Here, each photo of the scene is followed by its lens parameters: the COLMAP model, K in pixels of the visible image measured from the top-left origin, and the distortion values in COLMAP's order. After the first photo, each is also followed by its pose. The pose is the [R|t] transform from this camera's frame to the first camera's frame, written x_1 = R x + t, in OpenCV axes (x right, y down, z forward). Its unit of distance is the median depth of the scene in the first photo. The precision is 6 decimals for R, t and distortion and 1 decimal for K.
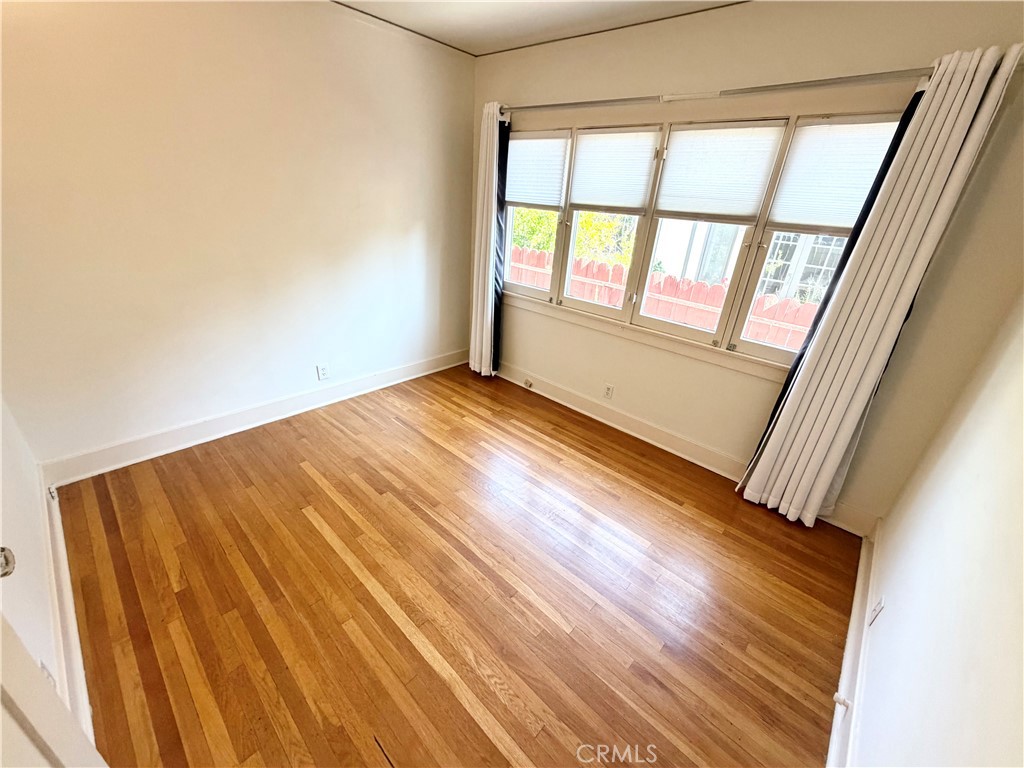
lens RADIAL K [[408.1, 0, 509.5], [0, 408.1, 383.3], [0, 0, 1]] dist [-0.001646, -0.000125]
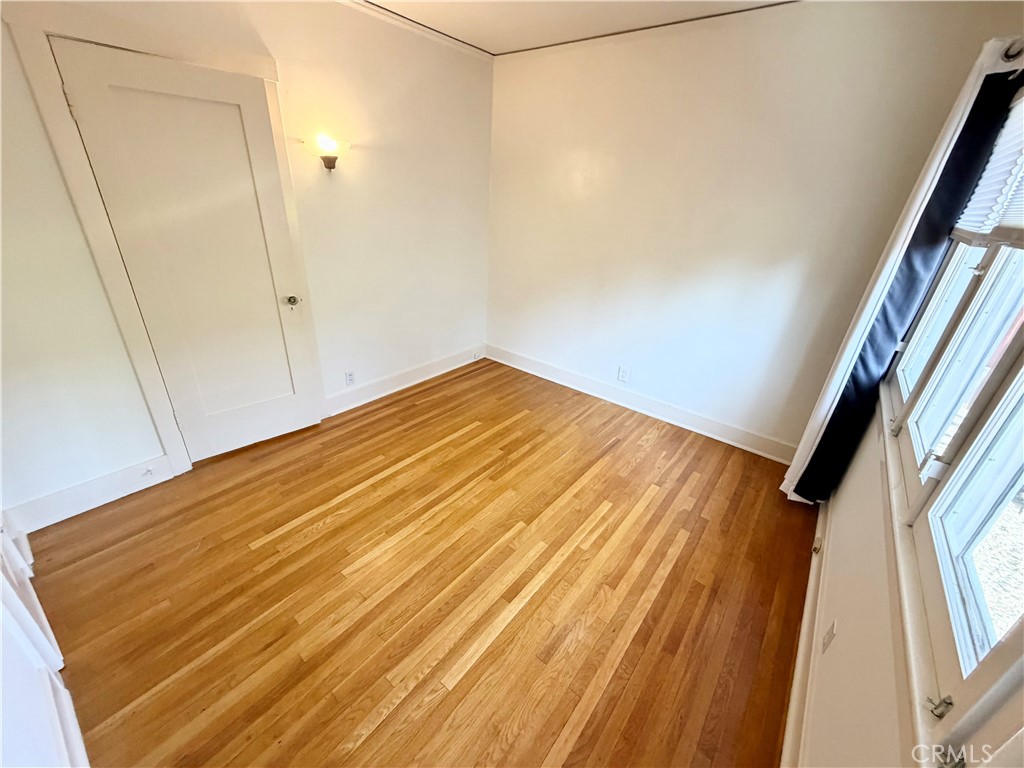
lens RADIAL K [[408.1, 0, 509.6], [0, 408.1, 386.8], [0, 0, 1]] dist [-0.001646, -0.000125]
pose [[0.080156, 0.372524, -0.924554, 0.719029], [-0.458112, 0.837543, 0.297749, -0.248240], [0.885273, 0.399683, 0.237792, 0.658928]]
